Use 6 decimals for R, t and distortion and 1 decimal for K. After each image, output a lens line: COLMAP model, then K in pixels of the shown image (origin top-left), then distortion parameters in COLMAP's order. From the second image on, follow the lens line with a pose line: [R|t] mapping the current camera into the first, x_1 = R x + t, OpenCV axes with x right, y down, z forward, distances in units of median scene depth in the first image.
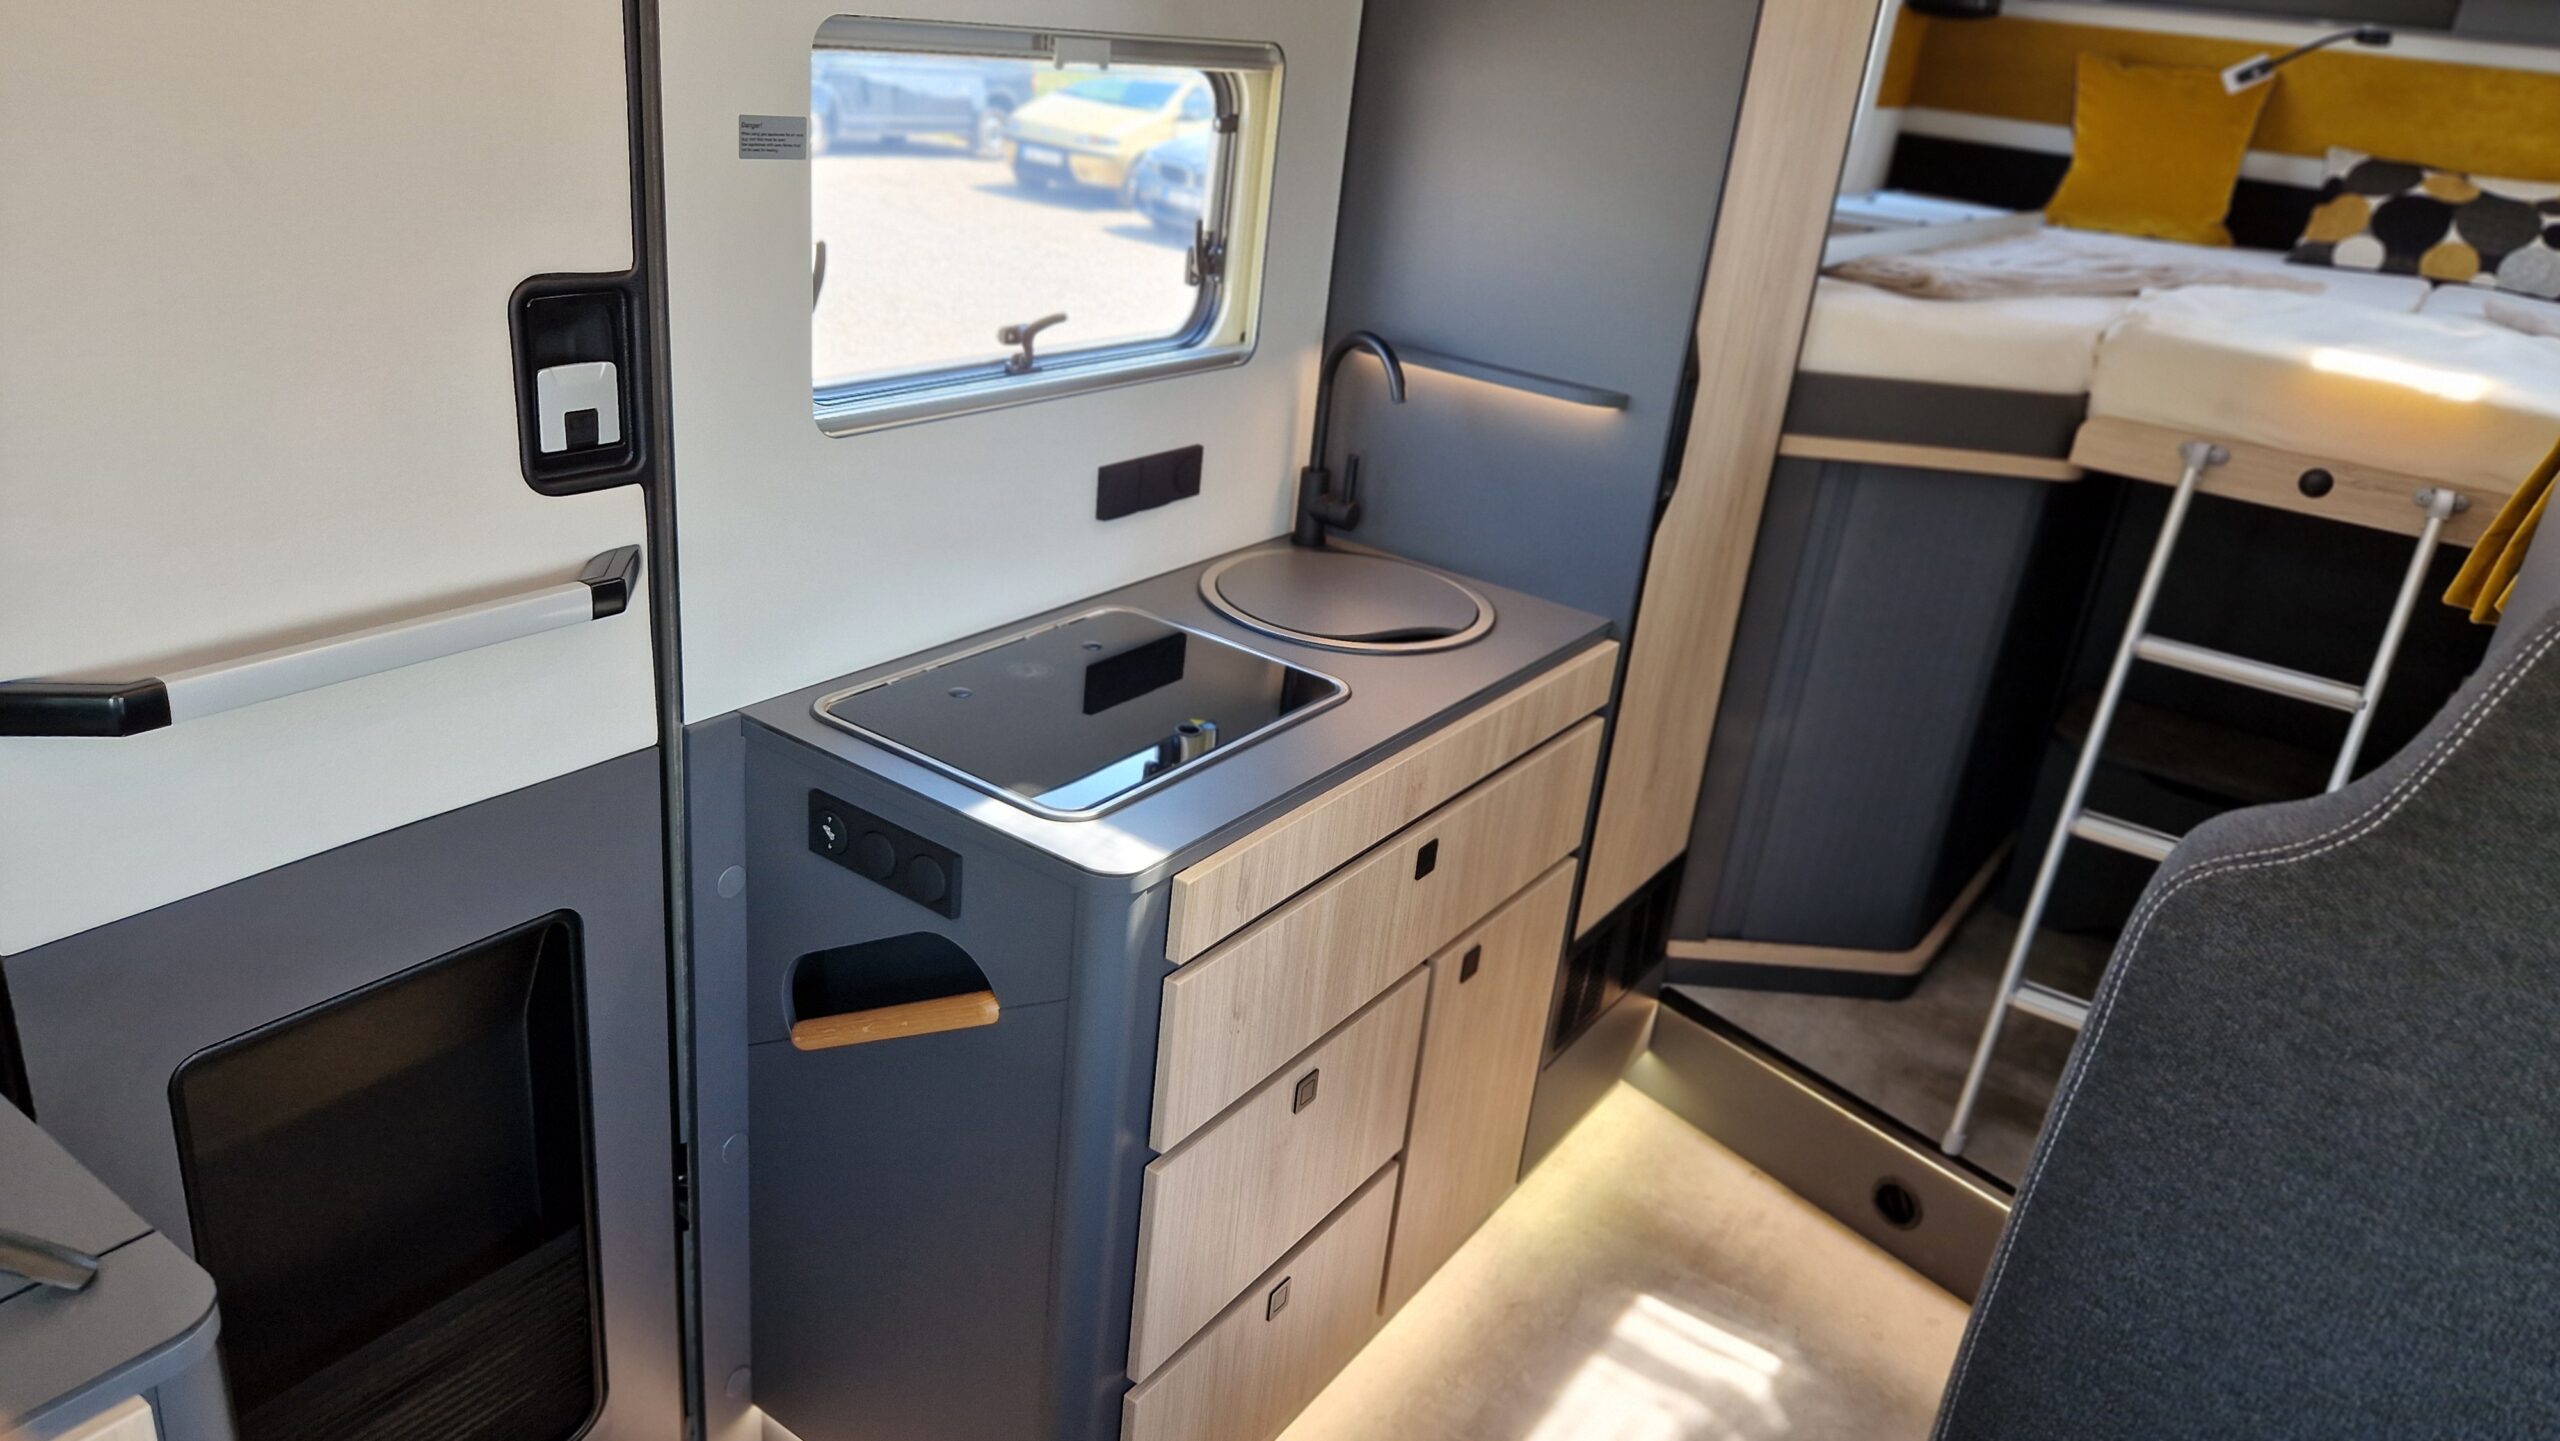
lens RADIAL K [[1745.3, 0, 1285.0], [0, 1745.3, 729.2], [0, 0, 1]] dist [0.060127, -0.052923]
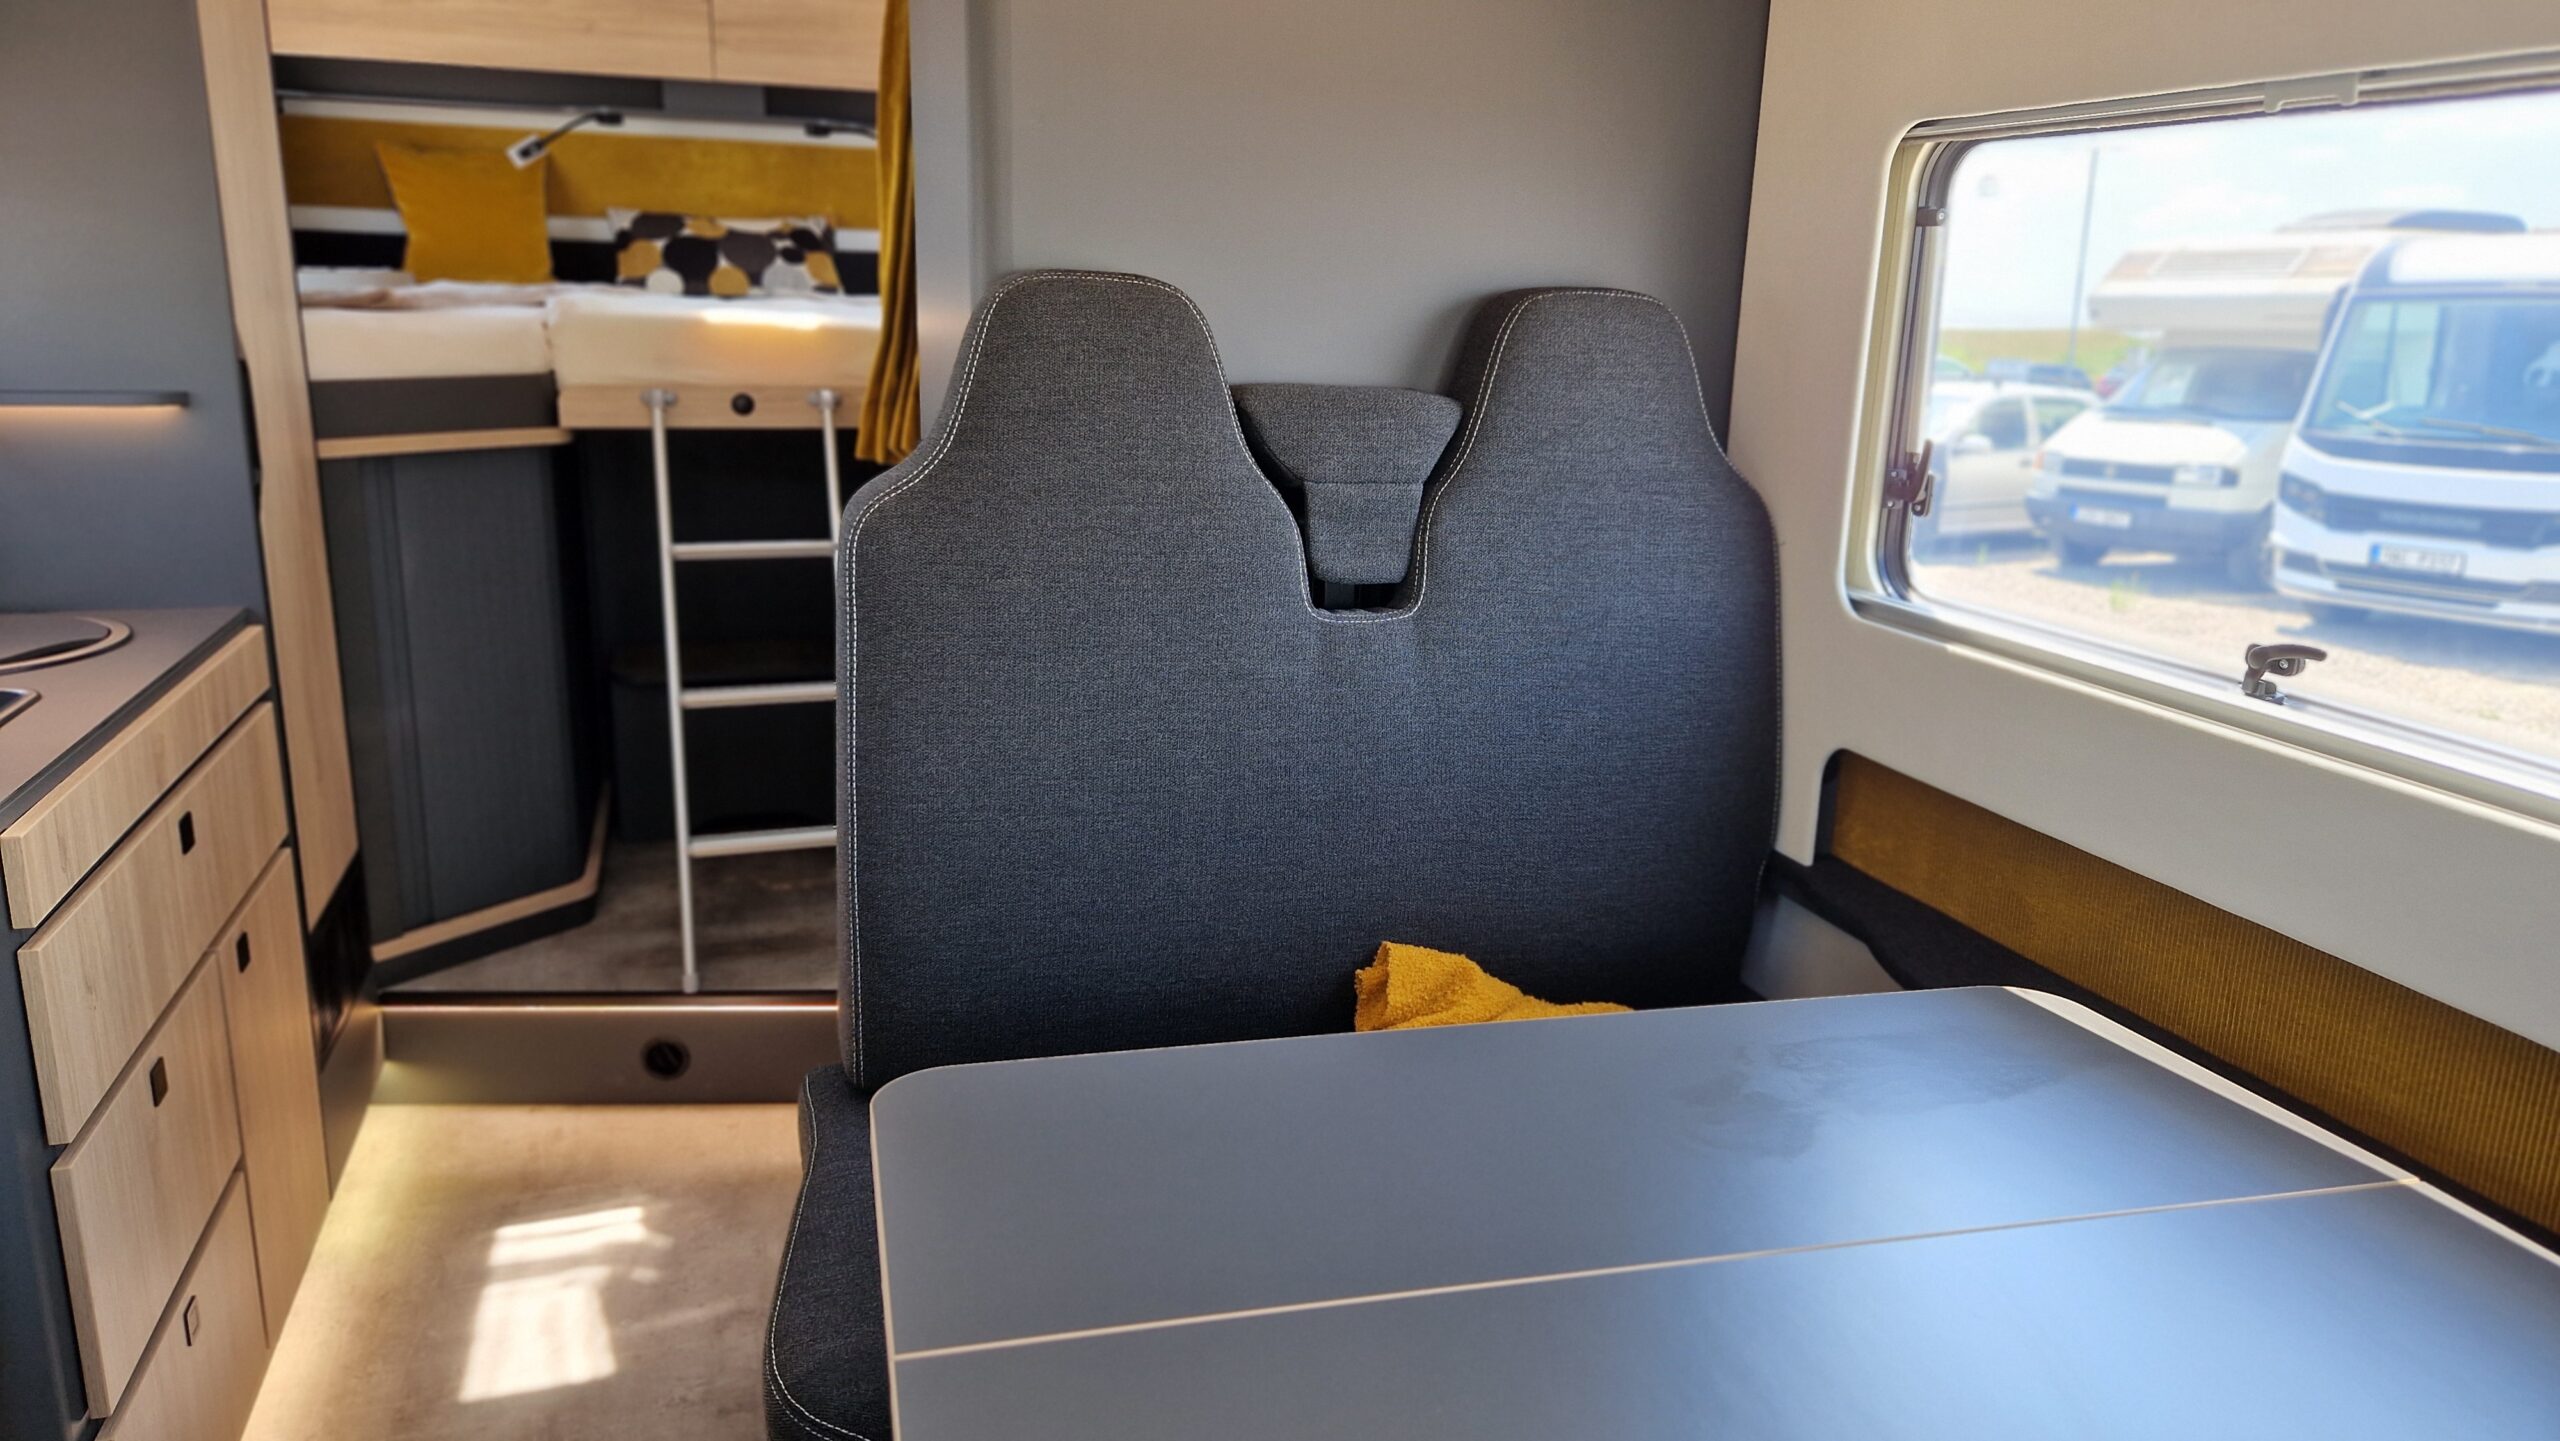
lens RADIAL K [[1745.3, 0, 1285.0], [0, 1745.3, 729.2], [0, 0, 1]] dist [0.060127, -0.052923]
pose [[0.599087, -0.284051, 0.748606, -0.221017], [0.353768, 0.932652, 0.070776, 0.130912], [-0.718292, 0.222432, 0.659227, -0.111097]]
